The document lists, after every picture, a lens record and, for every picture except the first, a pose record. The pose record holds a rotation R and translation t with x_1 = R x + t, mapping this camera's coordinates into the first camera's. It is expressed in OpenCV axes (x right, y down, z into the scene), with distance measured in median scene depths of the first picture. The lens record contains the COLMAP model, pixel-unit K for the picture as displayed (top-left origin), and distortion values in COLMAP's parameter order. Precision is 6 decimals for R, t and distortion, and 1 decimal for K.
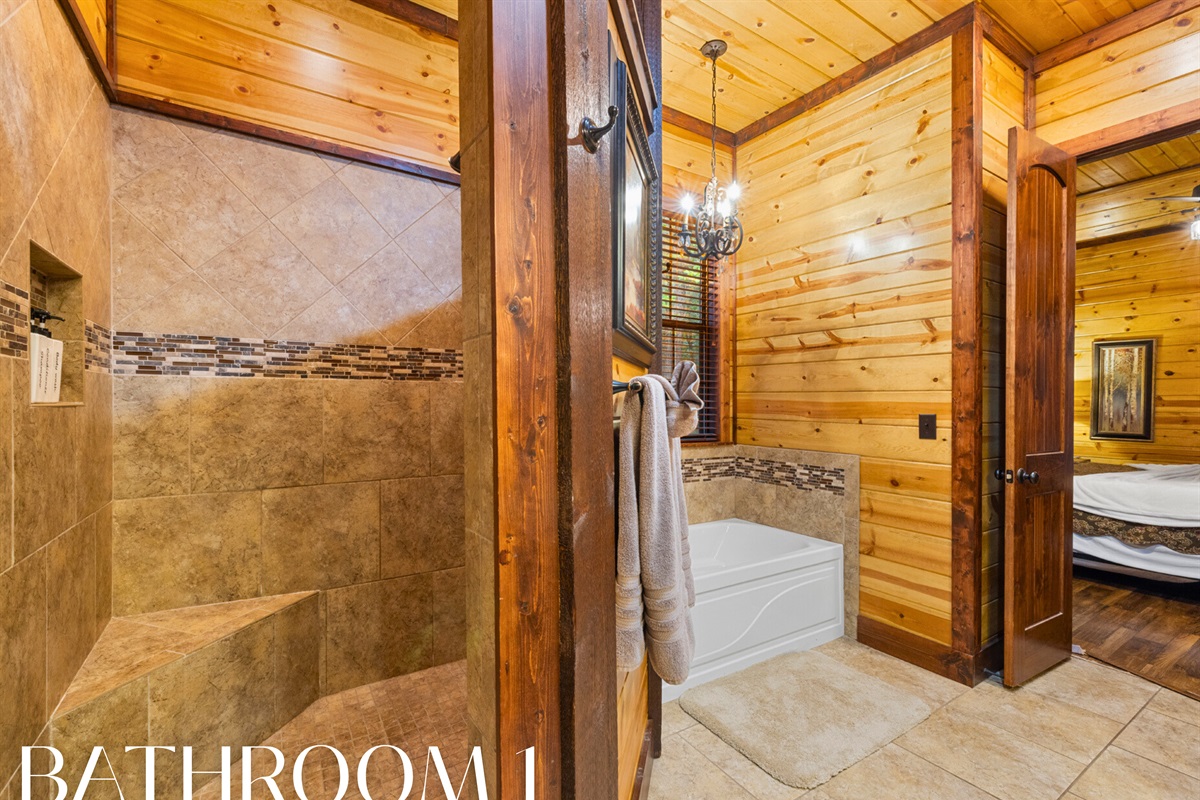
lens RADIAL K [[533.4, 0, 600.0], [0, 533.4, 400.0], [0, 0, 1]] dist [0.004809, 0.000653]
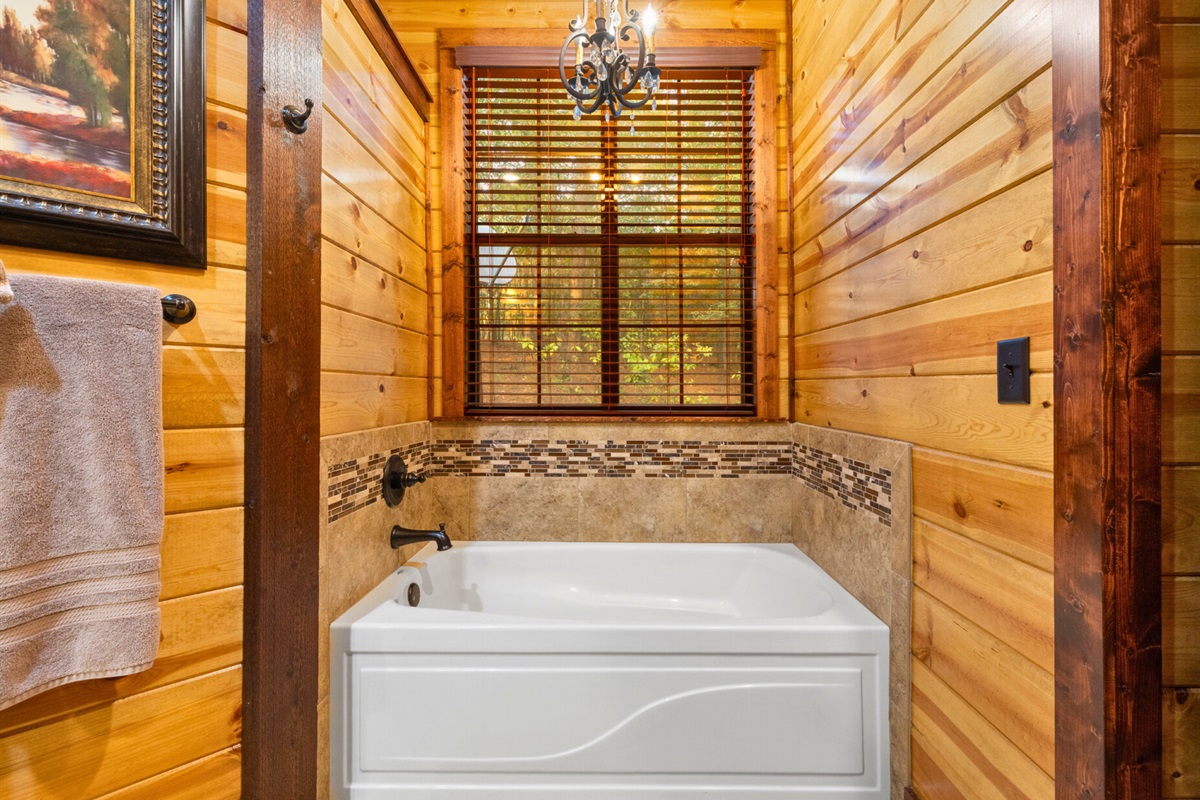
lens RADIAL K [[545.9, 0, 604.1], [0, 545.9, 386.6], [0, 0, 1]] dist [0.000358, -0.000043]
pose [[0.837130, -0.009994, -0.546912, 0.522106], [0.010638, 0.999941, -0.001990, 0.052447], [0.546900, -0.004153, 0.837188, 0.456830]]
